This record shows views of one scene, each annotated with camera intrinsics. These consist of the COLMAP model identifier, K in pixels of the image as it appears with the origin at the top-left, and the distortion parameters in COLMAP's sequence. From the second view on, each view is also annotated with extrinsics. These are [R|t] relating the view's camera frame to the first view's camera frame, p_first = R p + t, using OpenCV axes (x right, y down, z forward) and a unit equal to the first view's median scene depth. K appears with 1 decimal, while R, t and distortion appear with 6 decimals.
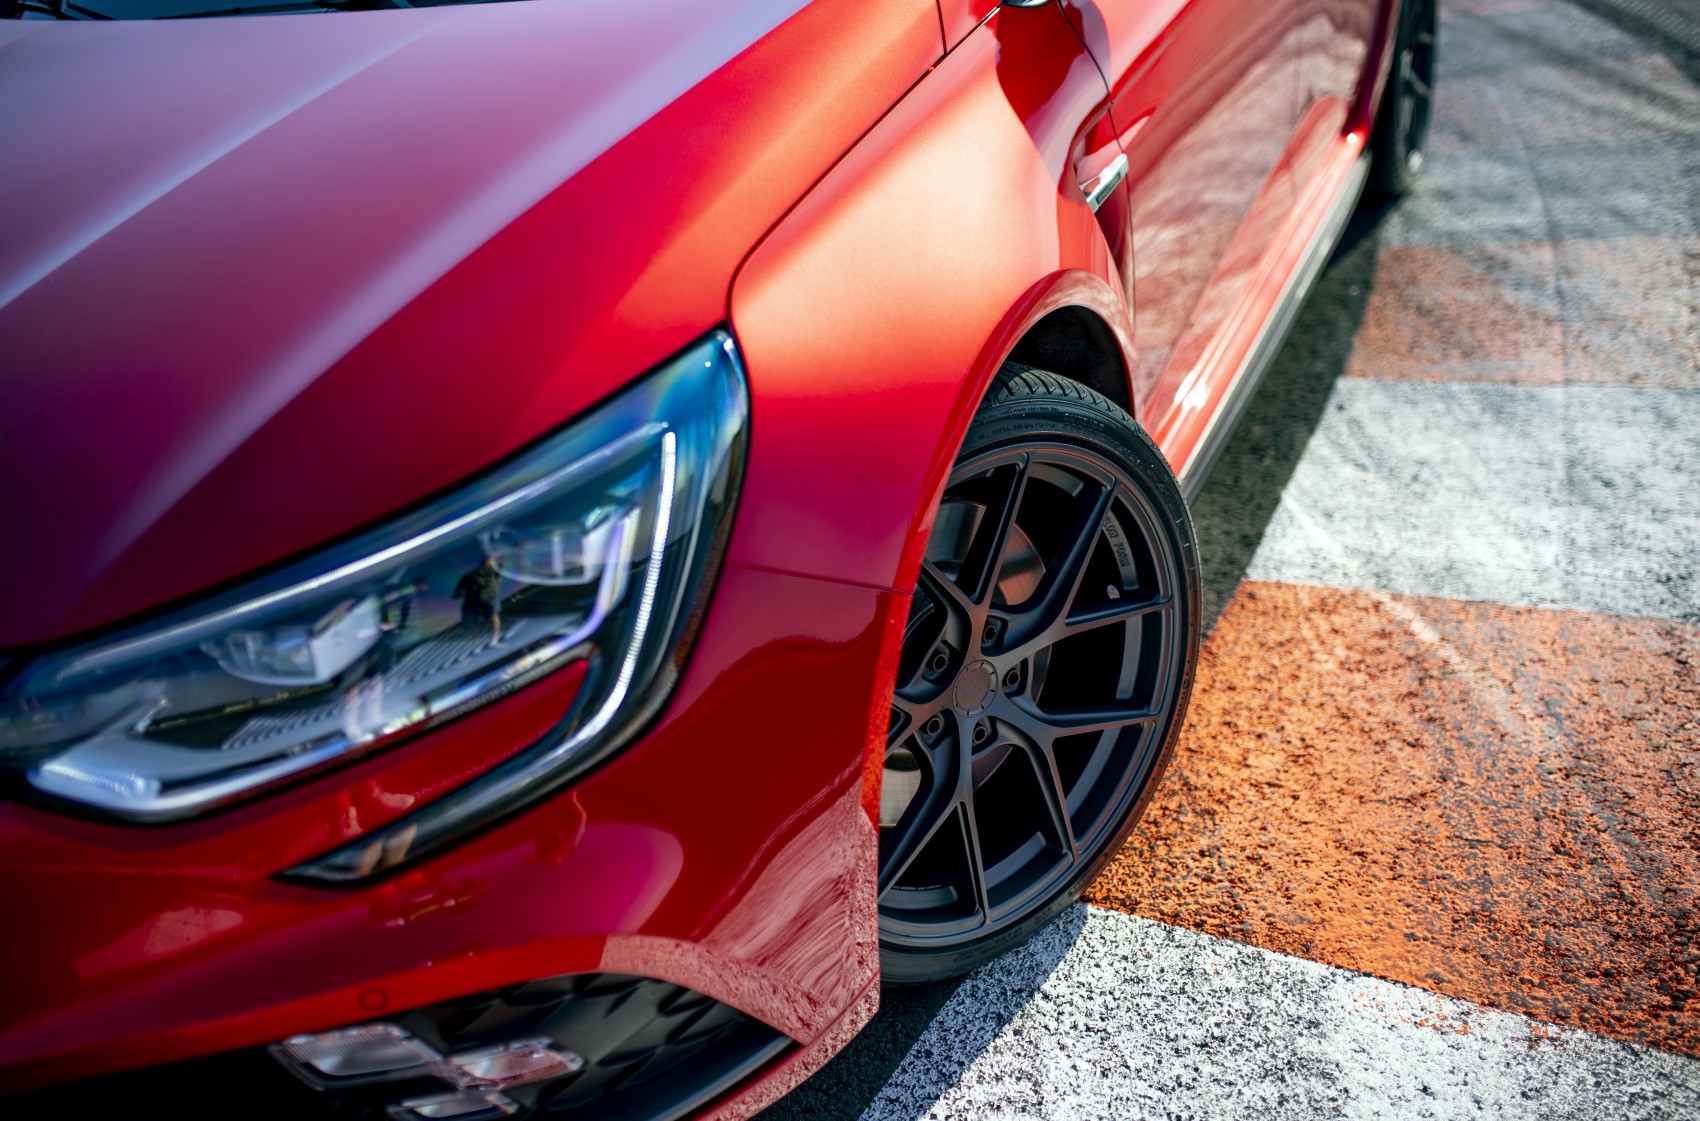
lens RADIAL K [[1677.8, 0, 833.7], [0, 1677.8, 551.5], [0, 0, 1]] dist [-0.022622, 0.000000]
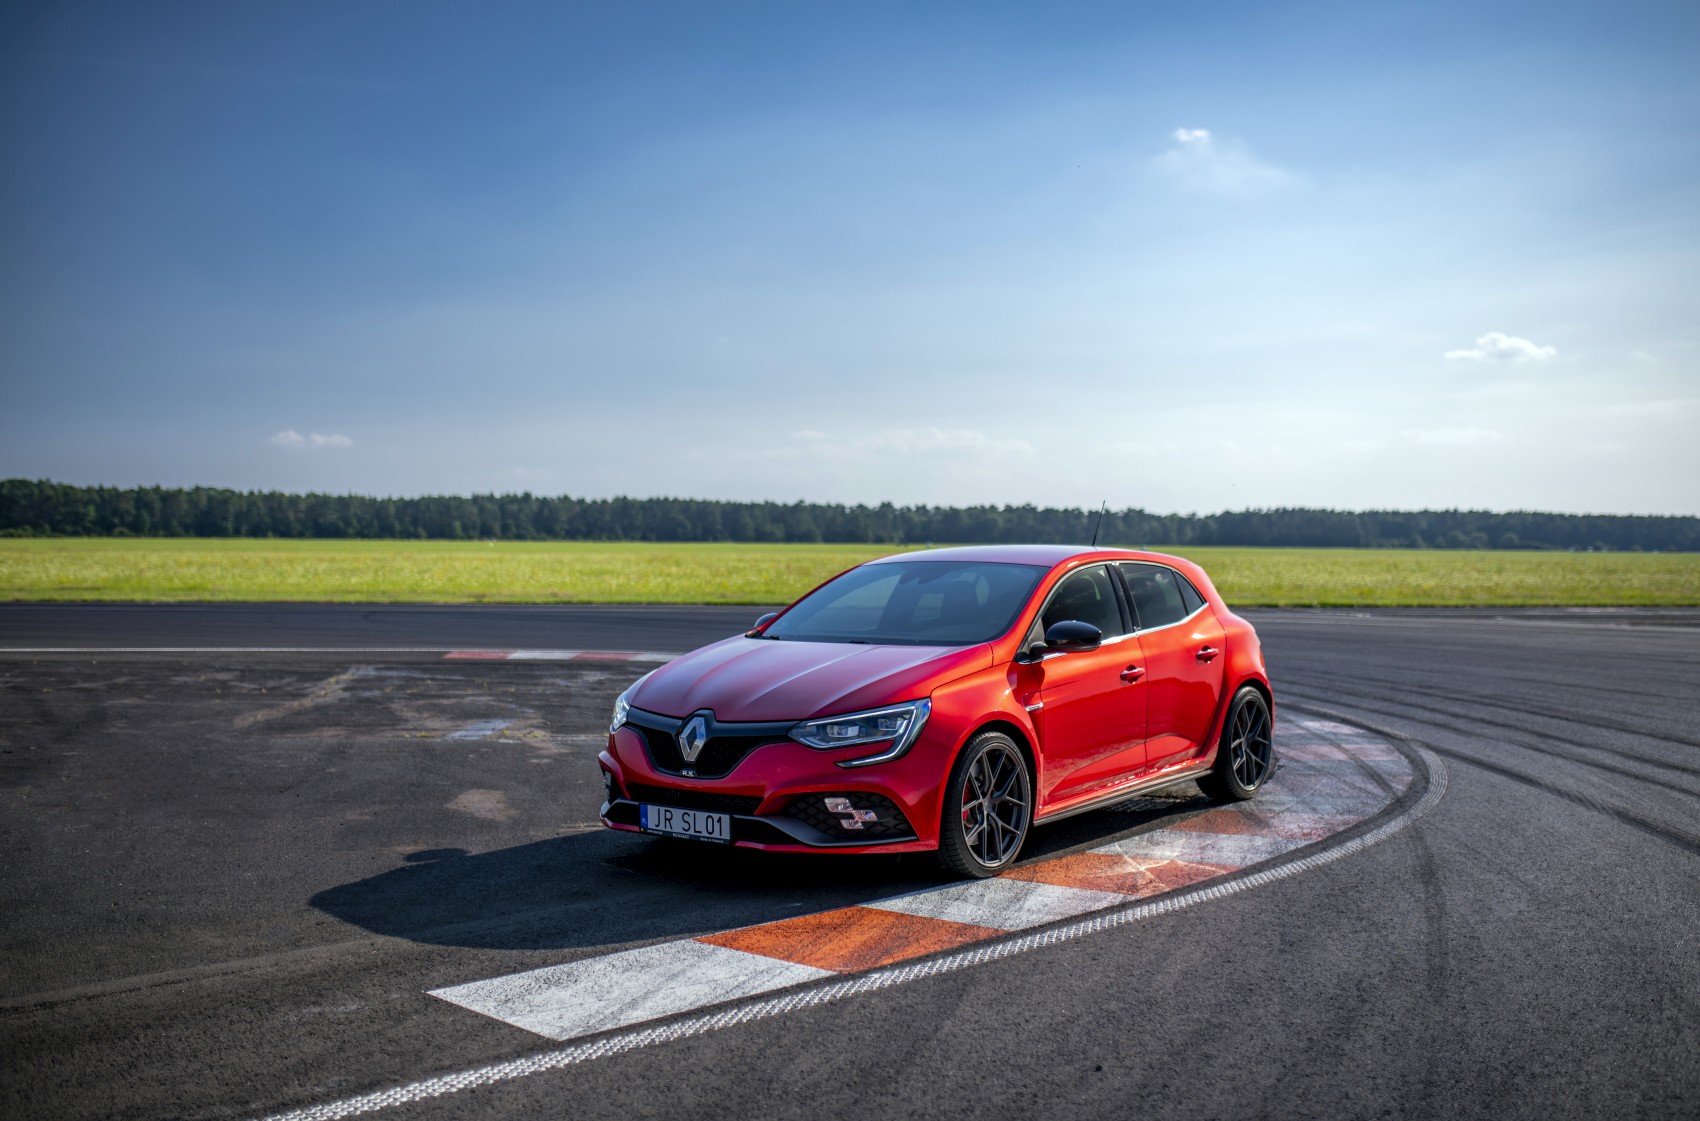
lens RADIAL K [[1677.8, 0, 859.8], [0, 1677.8, 553.5], [0, 0, 1]] dist [-0.022622, 0.000000]
pose [[0.973273, 0.117297, -0.197438, 0.531848], [-0.193085, 0.883403, -0.426986, 1.308797], [0.124333, 0.453697, 0.882440, -2.894761]]
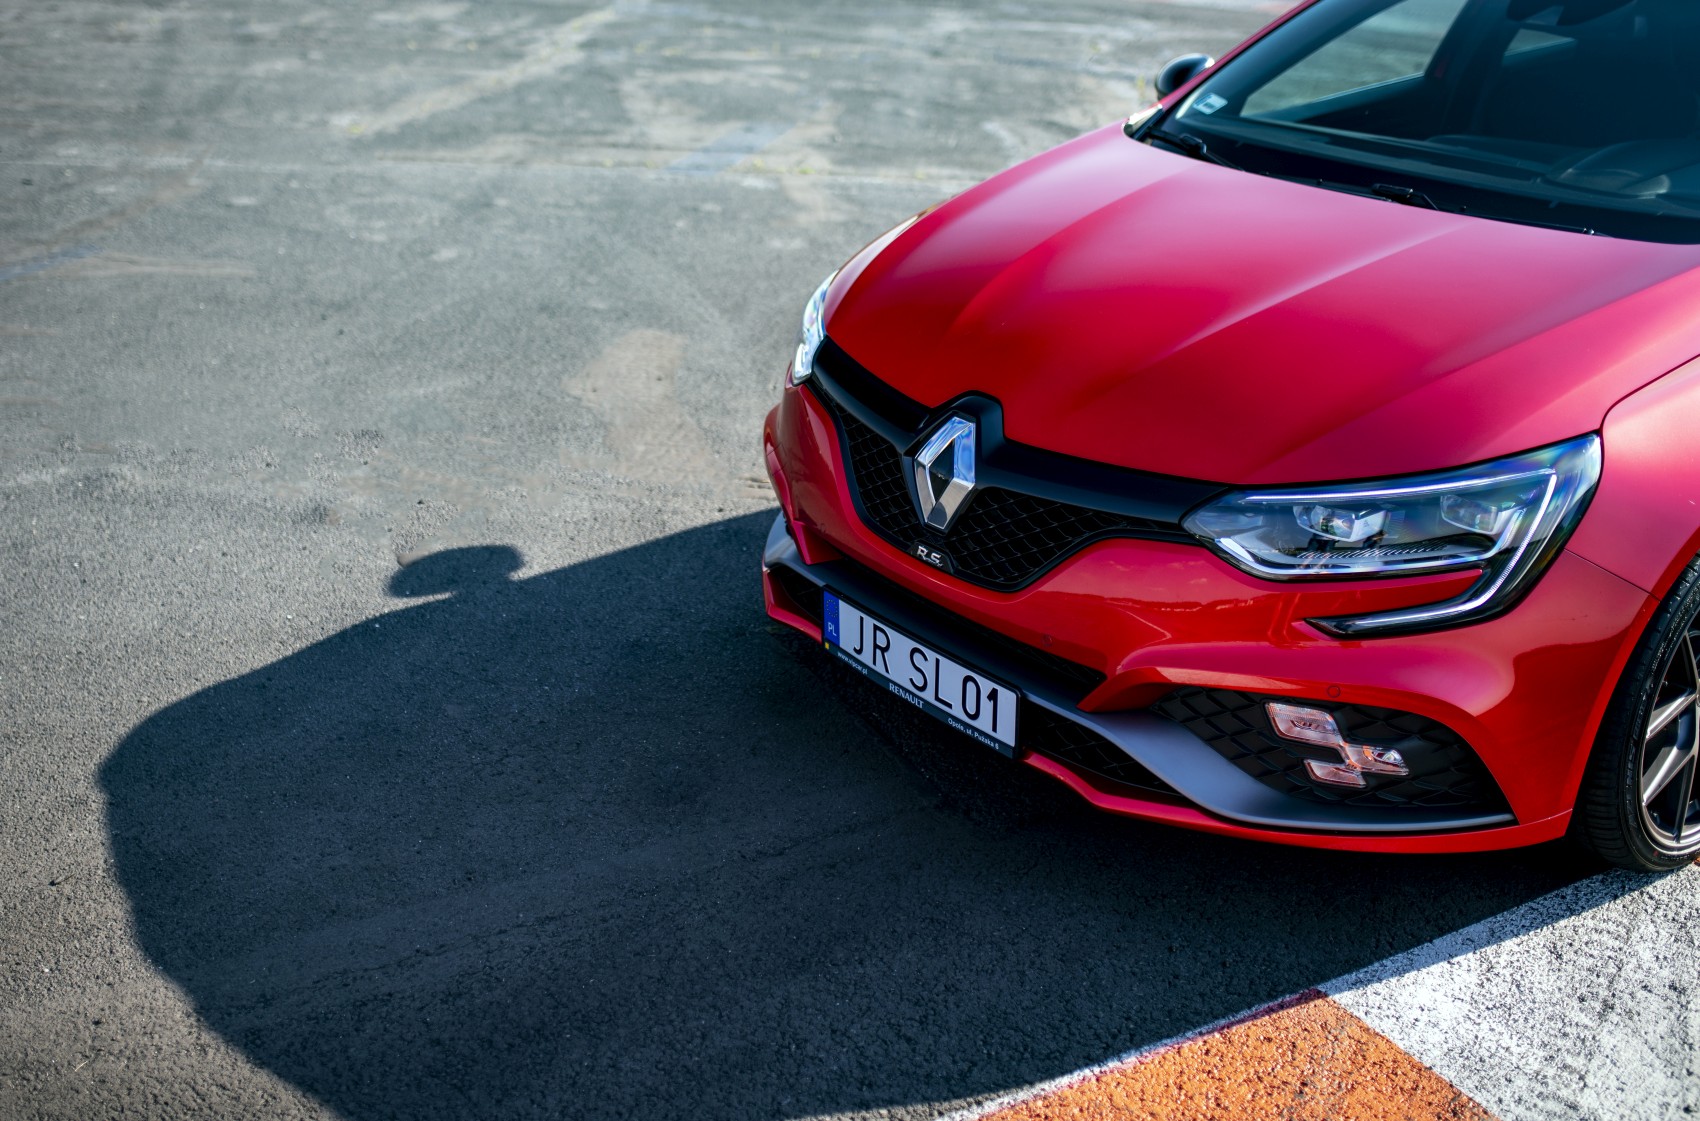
lens RADIAL K [[1841.6, 0, 751.3], [0, 1841.6, 505.9], [0, 0, 1]] dist [-0.011819, 0.000000]
pose [[0.874576, 0.277744, -0.397461, -0.037474], [-0.305579, 0.952141, -0.007045, 0.184939], [0.376482, 0.127617, 0.917592, -0.931854]]
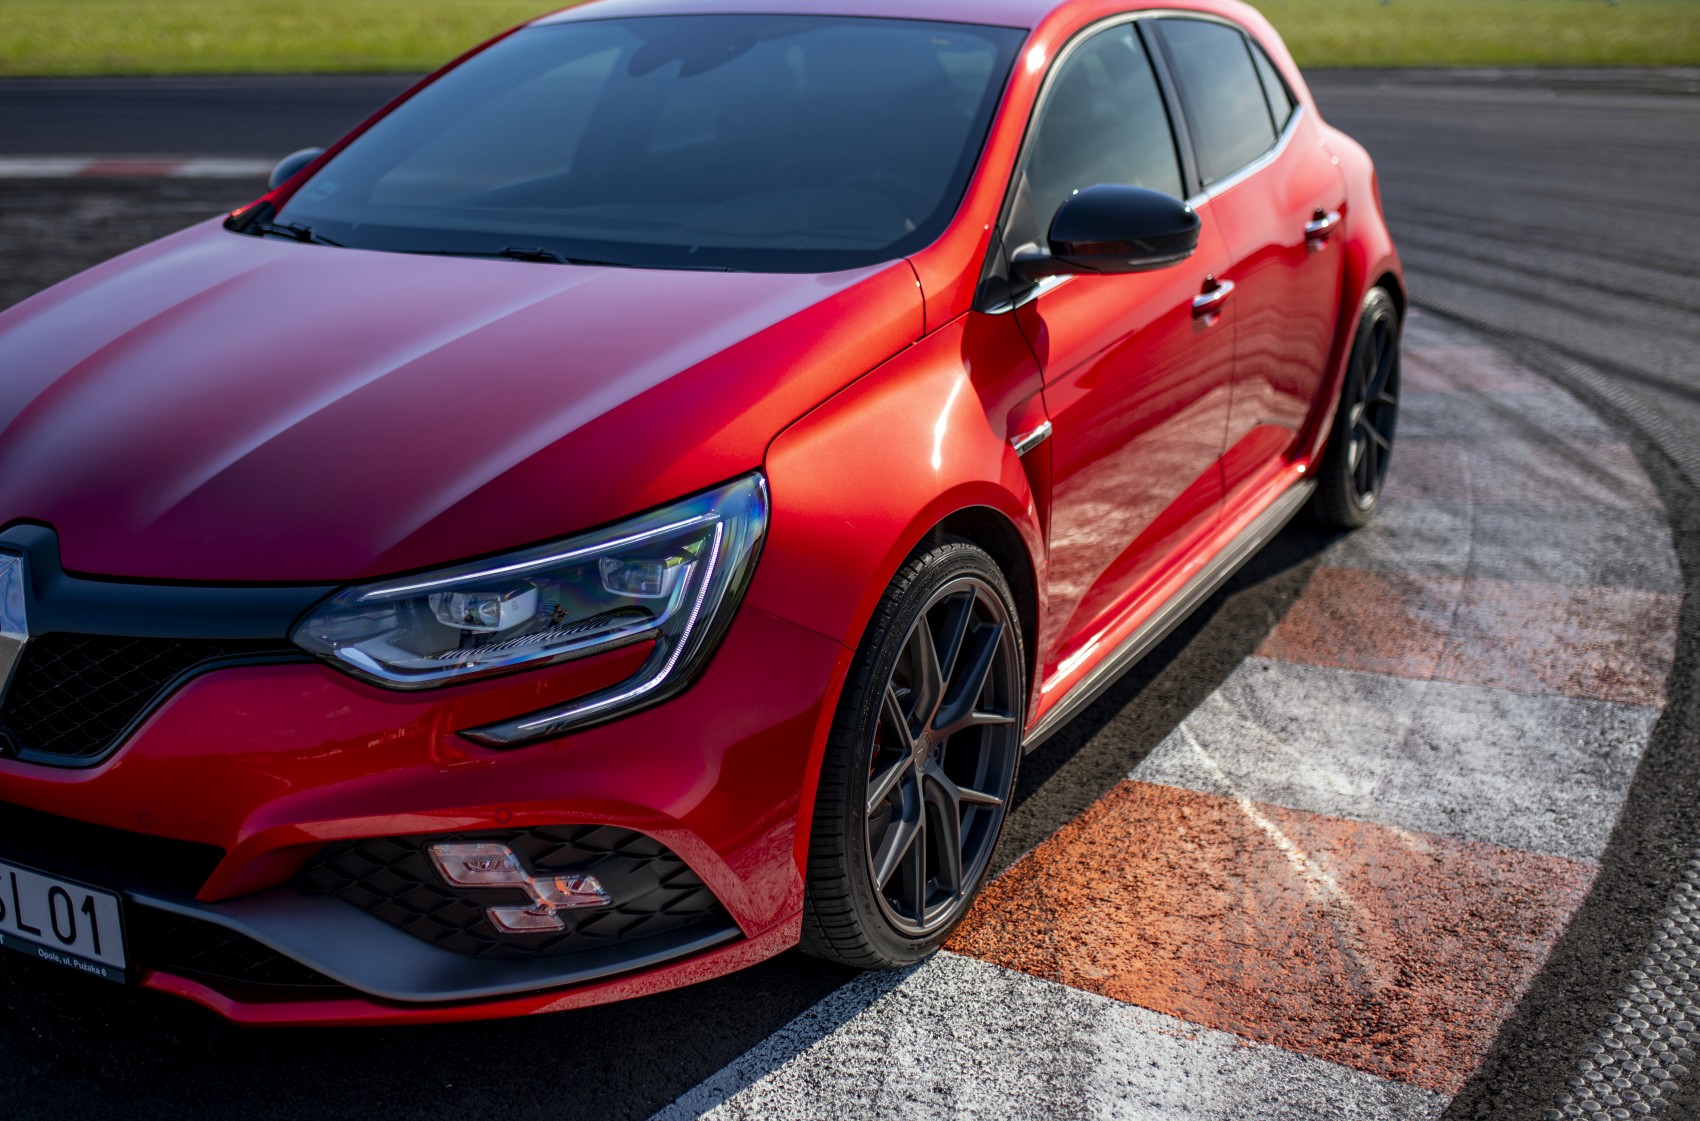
lens RADIAL K [[1939.9, 0, 796.1], [0, 1939.9, 538.1], [0, 0, 1]] dist [-0.019603, 0.000000]
pose [[0.991565, 0.125309, -0.033125, 0.034559], [-0.129379, 0.972249, -0.194918, 0.220209], [0.007781, 0.197559, 0.980260, -0.641177]]
